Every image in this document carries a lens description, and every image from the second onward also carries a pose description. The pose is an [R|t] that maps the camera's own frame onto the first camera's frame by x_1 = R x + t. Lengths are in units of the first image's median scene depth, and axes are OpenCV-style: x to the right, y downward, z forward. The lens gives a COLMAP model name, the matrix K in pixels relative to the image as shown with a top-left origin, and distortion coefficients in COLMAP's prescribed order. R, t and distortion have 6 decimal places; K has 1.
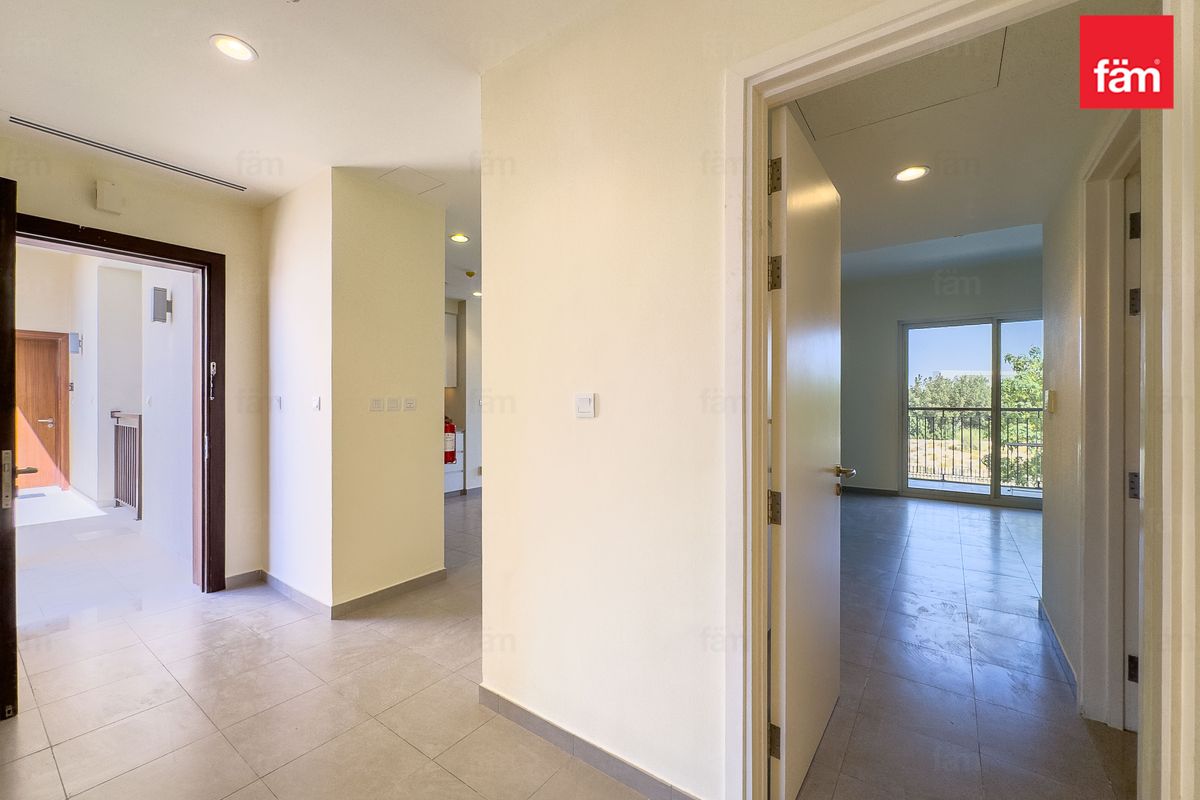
lens RADIAL K [[483.0, 0, 600.0], [0, 483.0, 400.0], [0, 0, 1]] dist [0.000265, 0.000169]
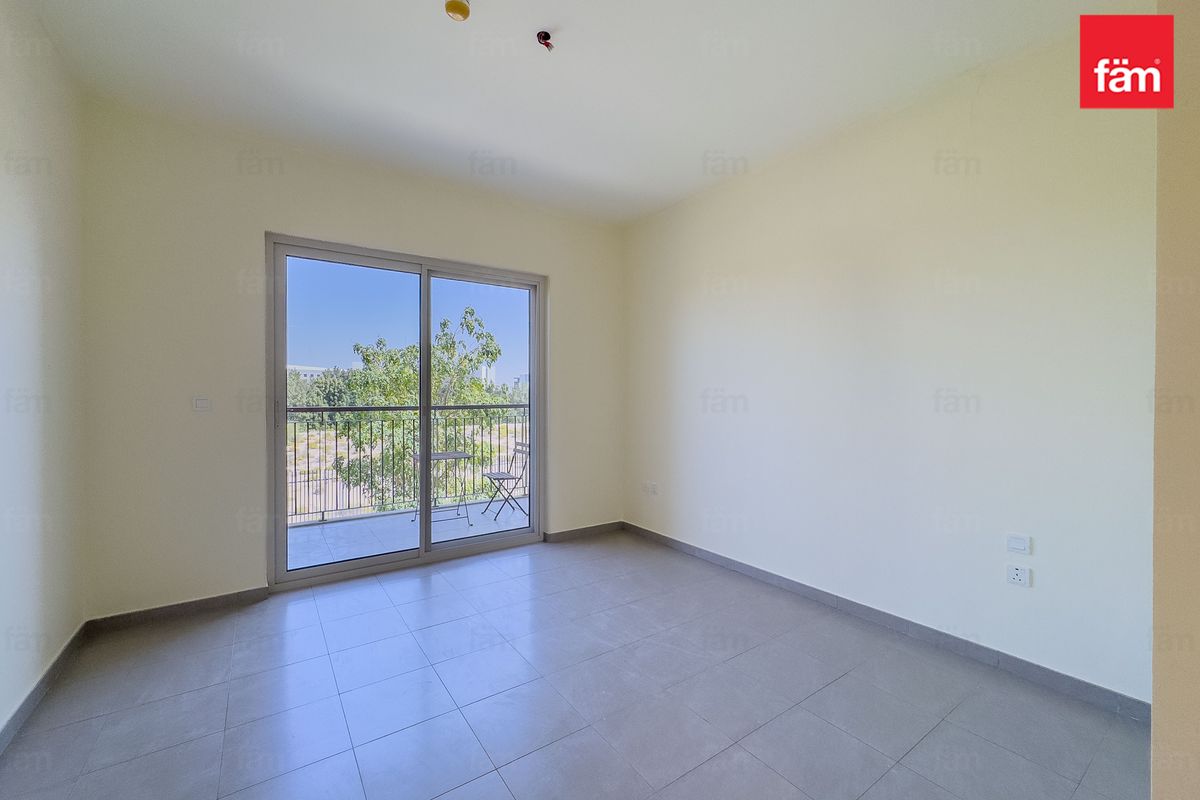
lens RADIAL K [[483.0, 0, 600.0], [0, 483.0, 400.0], [0, 0, 1]] dist [0.000265, 0.000169]
pose [[0.326579, -0.011337, 0.945102, 0.267595], [-0.001838, 0.999919, 0.012630, -0.003819], [-0.945168, -0.005862, 0.326532, 0.525758]]
